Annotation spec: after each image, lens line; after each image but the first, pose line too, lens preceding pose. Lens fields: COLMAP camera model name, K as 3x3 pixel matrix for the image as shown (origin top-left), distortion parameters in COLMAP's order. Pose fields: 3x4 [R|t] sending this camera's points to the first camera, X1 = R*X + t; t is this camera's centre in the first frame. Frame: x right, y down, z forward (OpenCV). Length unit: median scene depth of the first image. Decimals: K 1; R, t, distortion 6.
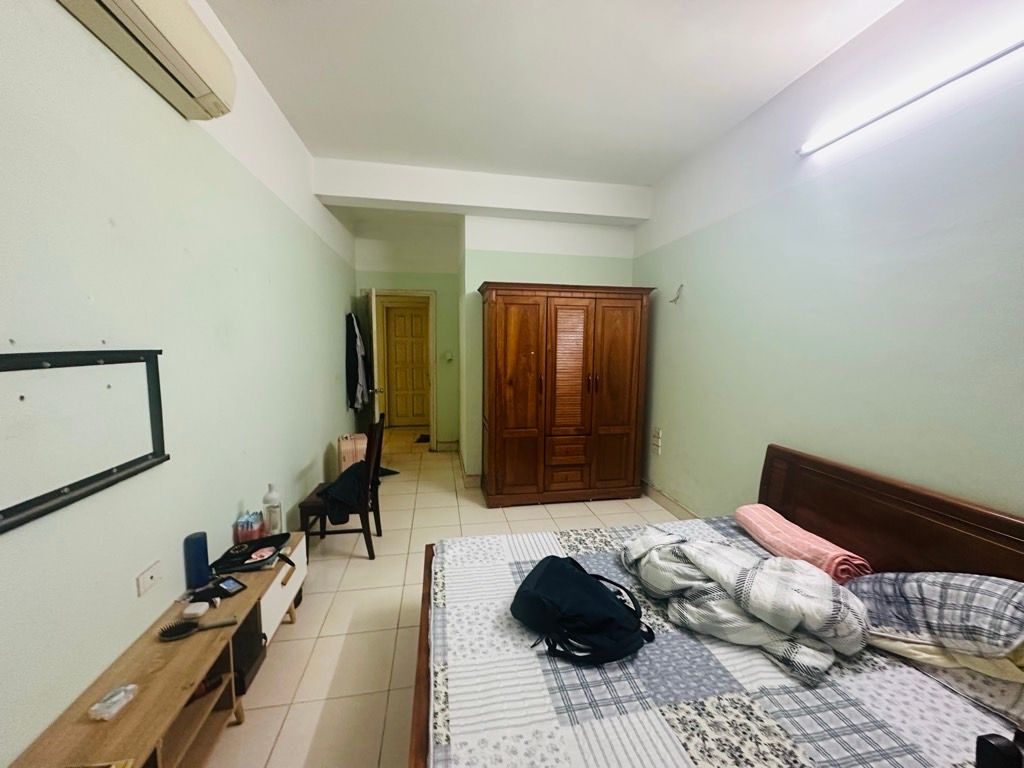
lens RADIAL K [[408.2, 0, 510.7], [0, 408.2, 382.6], [0, 0, 1]] dist [0.001039, 0.000125]
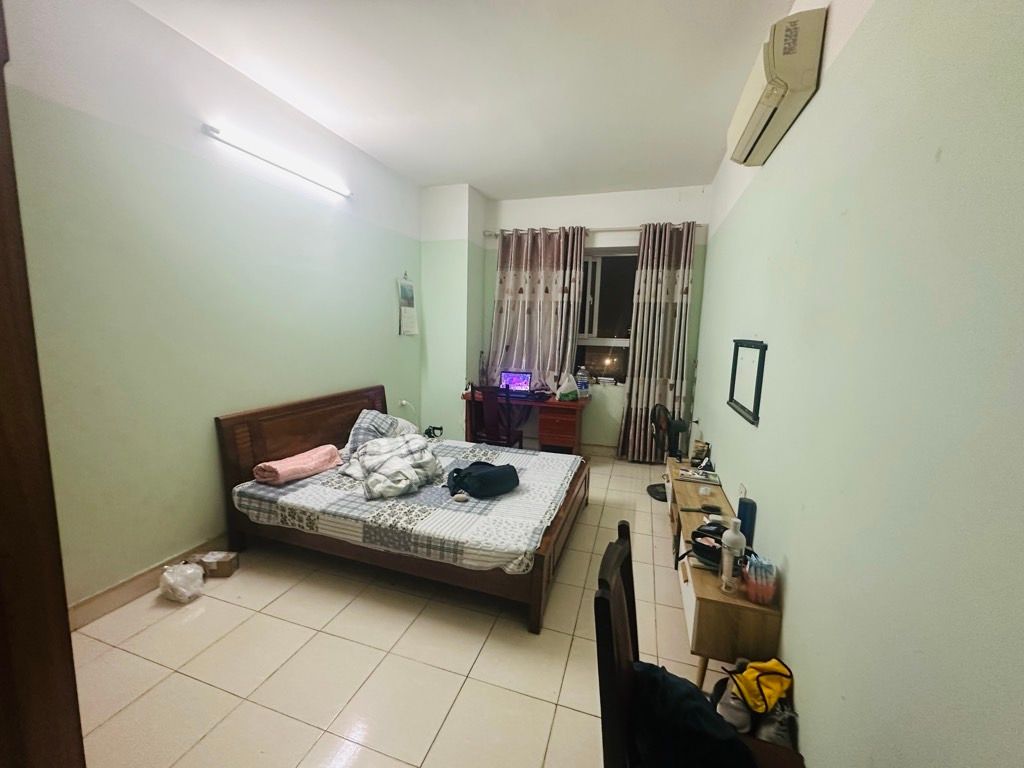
lens RADIAL K [[408.2, 0, 510.0], [0, 408.2, 384.7], [0, 0, 1]] dist [0.001039, 0.000125]
pose [[-0.880652, -0.093202, 0.464506, -0.535946], [0.011066, 0.976144, 0.216840, -0.164252], [-0.473635, 0.196101, -0.858612, 1.783164]]
